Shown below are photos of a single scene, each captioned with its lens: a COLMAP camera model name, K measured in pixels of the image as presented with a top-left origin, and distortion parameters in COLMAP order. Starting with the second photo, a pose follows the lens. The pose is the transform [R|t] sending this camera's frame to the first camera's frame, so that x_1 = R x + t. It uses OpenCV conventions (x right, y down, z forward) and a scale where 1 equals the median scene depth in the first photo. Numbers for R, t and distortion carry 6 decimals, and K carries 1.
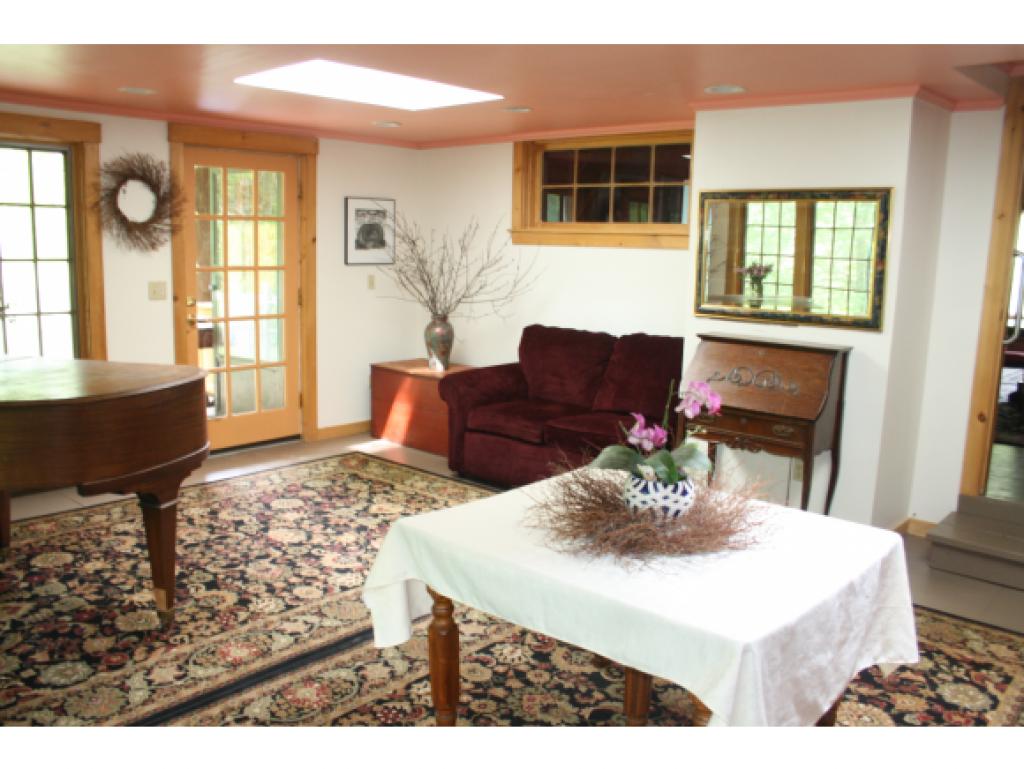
lens RADIAL K [[885.8, 0, 512.0], [0, 885.8, 384.5], [0, 0, 1]] dist [-0.016495, -0.003498]
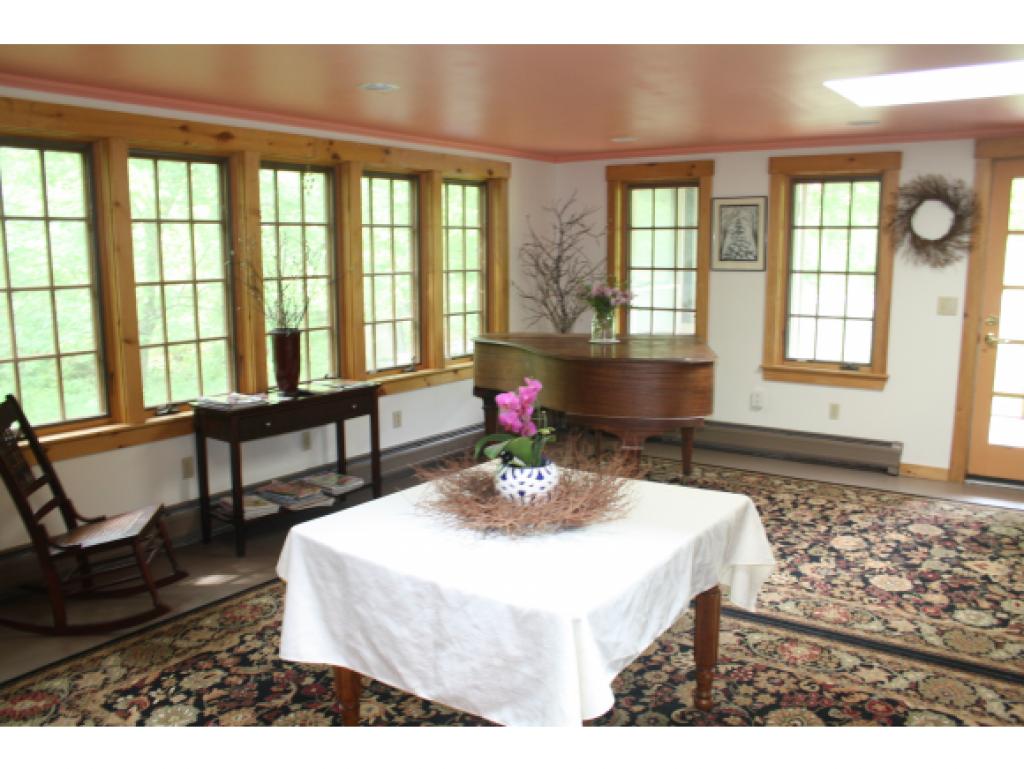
lens RADIAL K [[885.8, 0, 512.0], [0, 885.8, 384.5], [0, 0, 1]] dist [-0.016495, -0.003498]
pose [[0.148132, 0.132871, -0.980001, 0.599411], [-0.158828, 0.981267, 0.109035, -0.053121], [0.976130, 0.139500, 0.166460, 0.385252]]
